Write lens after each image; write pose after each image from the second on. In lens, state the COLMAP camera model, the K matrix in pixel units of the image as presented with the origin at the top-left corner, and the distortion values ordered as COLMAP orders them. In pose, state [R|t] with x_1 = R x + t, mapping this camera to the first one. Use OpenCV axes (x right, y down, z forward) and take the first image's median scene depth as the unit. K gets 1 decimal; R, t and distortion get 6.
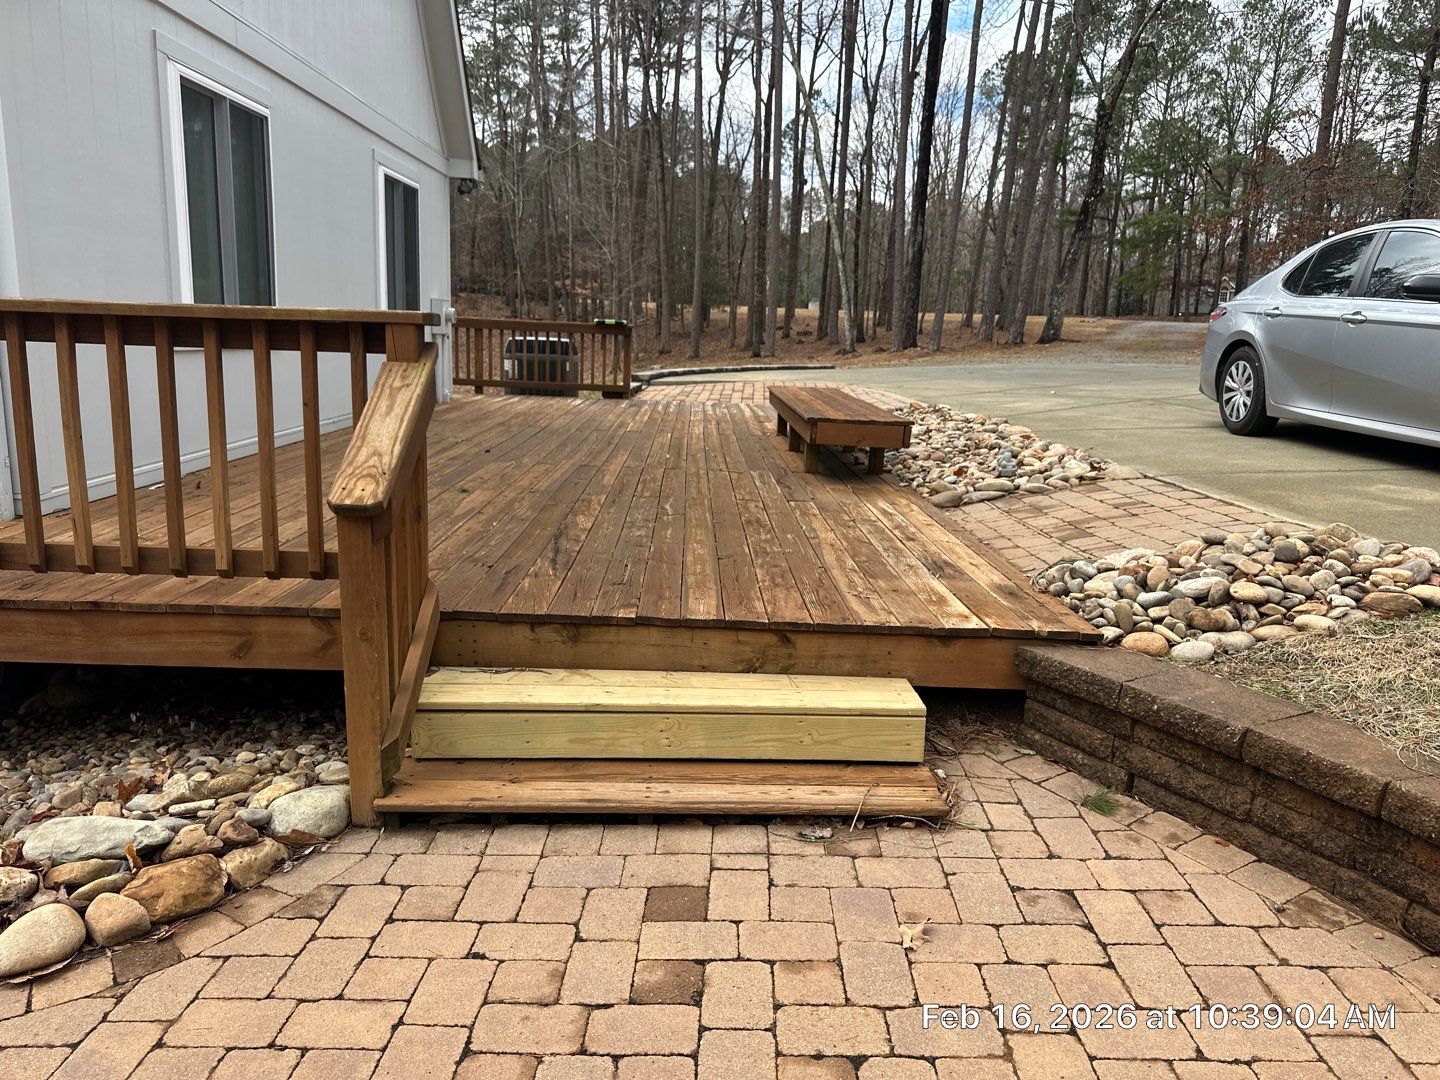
lens RADIAL K [[1108.5, 0, 720.0], [0, 1108.5, 540.0], [0, 0, 1]] dist [0.081926, -0.089340]
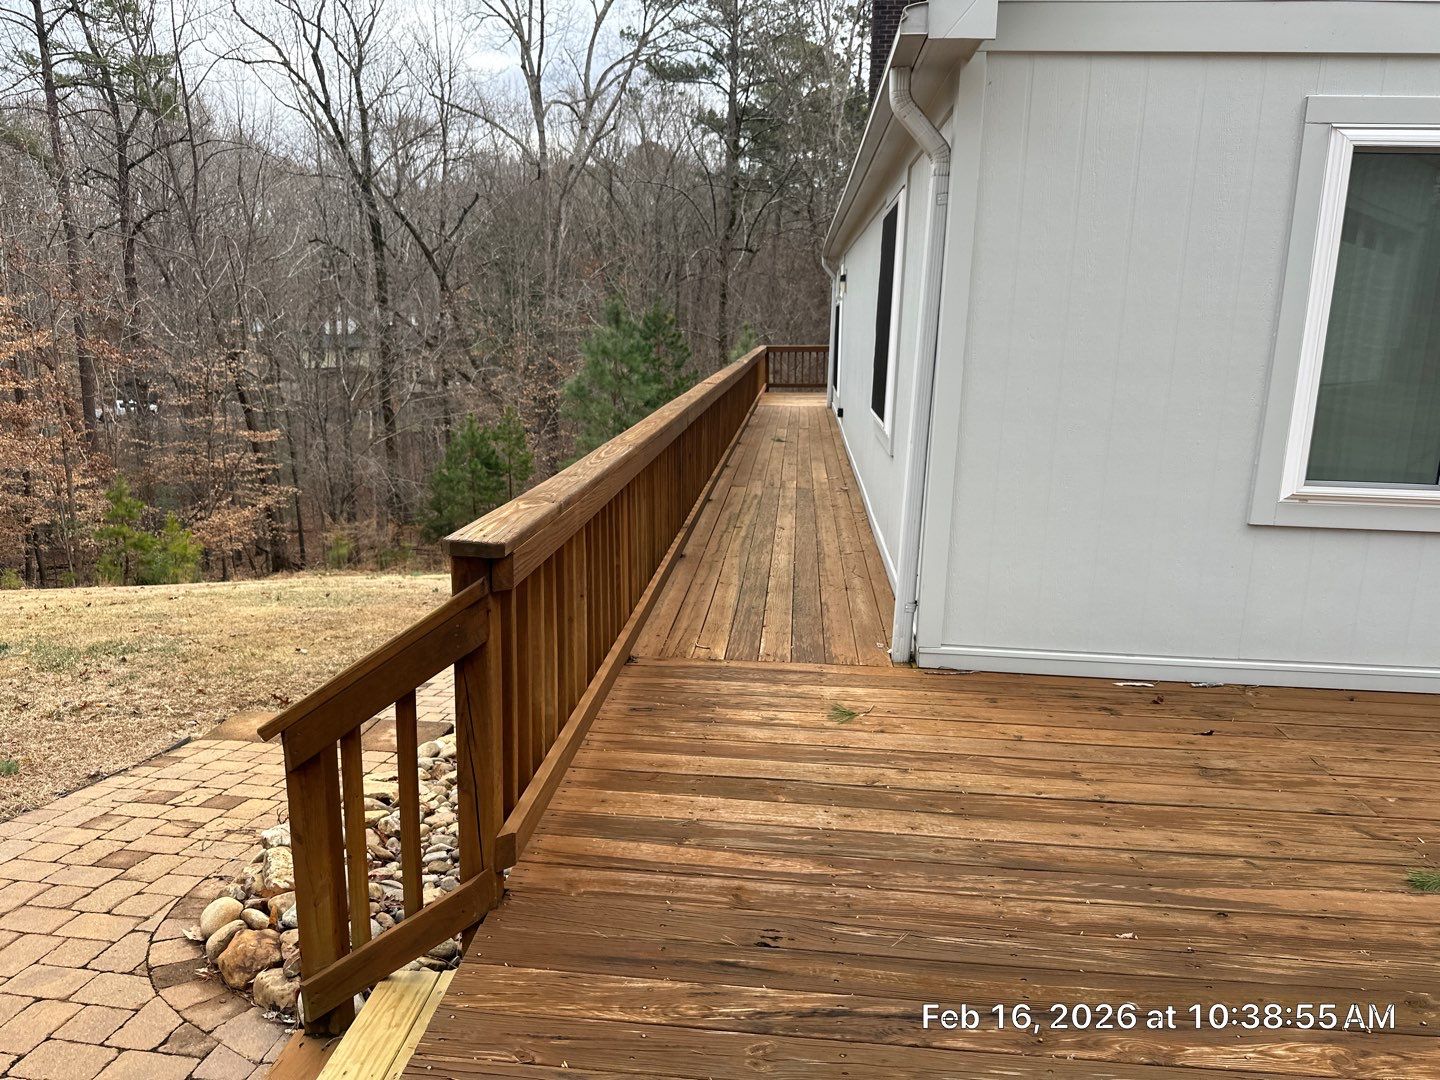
lens RADIAL K [[1108.5, 0, 720.0], [0, 1108.5, 540.0], [0, 0, 1]] dist [0.081926, -0.089340]
pose [[-0.124433, 0.187056, -0.974436, 0.542642], [-0.224985, 0.951171, 0.211320, -0.479512], [0.966384, 0.245528, -0.076272, 1.461767]]
